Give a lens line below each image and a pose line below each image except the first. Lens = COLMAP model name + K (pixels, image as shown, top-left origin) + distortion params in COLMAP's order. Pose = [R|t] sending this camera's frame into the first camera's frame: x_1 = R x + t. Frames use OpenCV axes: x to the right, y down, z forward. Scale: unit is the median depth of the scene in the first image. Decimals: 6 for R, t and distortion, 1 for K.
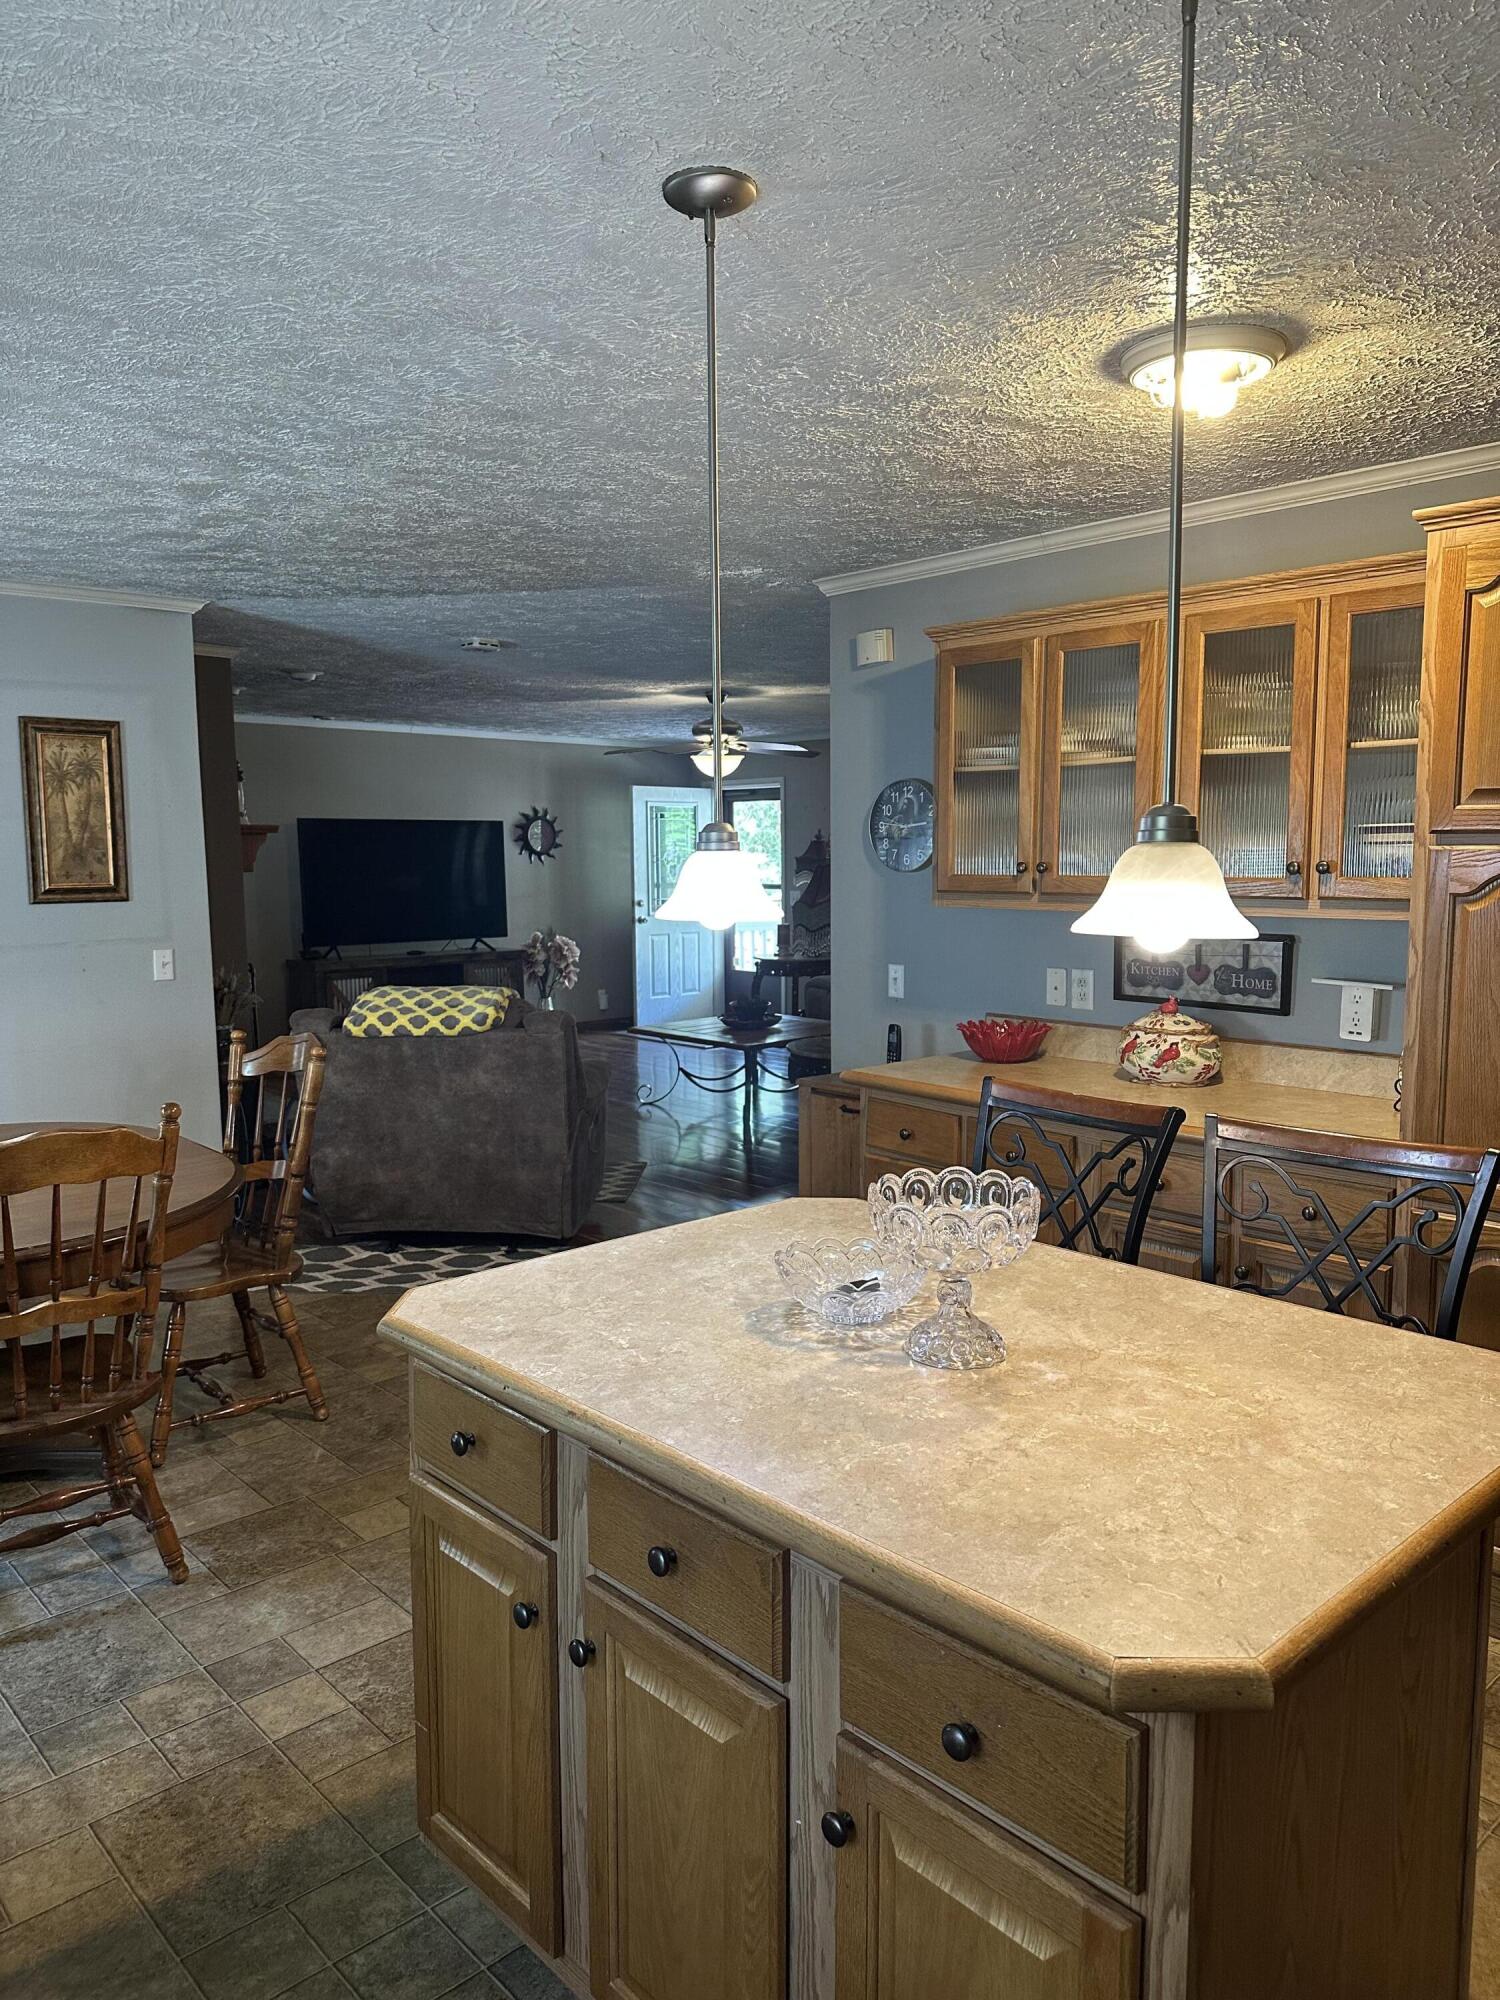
lens RADIAL K [[1425.3, 0, 744.9], [0, 1425.3, 1012.7], [0, 0, 1]] dist [0.134588, -0.203447]
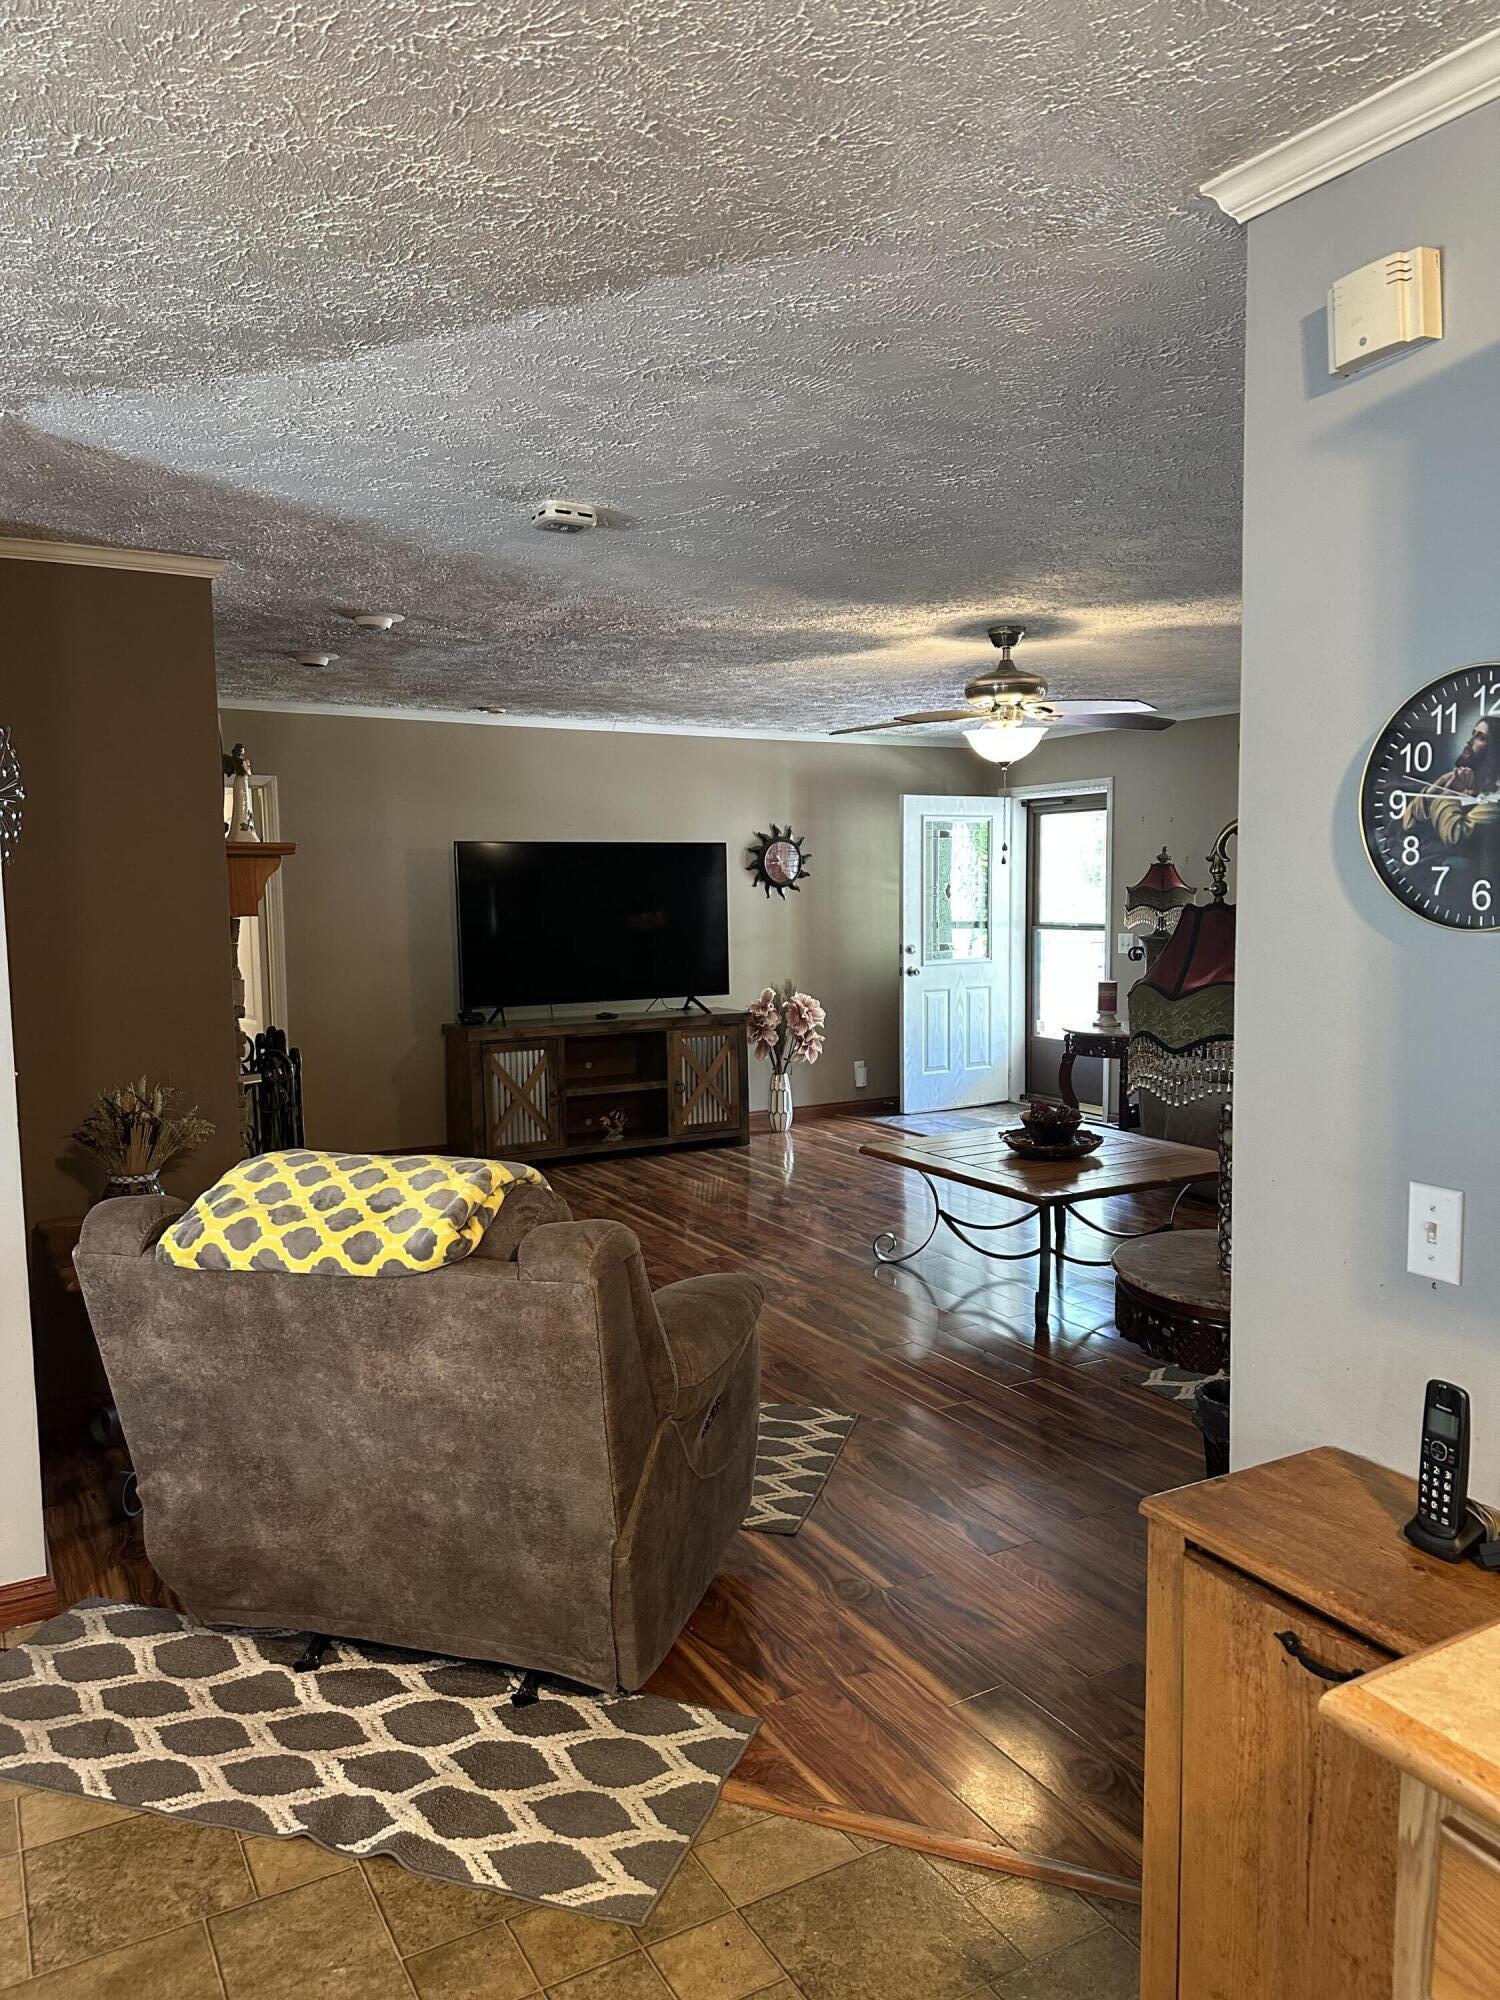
lens RADIAL K [[1425.3, 0, 744.9], [0, 1425.3, 1012.7], [0, 0, 1]] dist [0.134588, -0.203447]
pose [[0.975919, 0.016187, -0.217531, 0.013652], [-0.020872, 0.999597, -0.019256, -0.057598], [0.217132, 0.023333, 0.975863, 0.522334]]
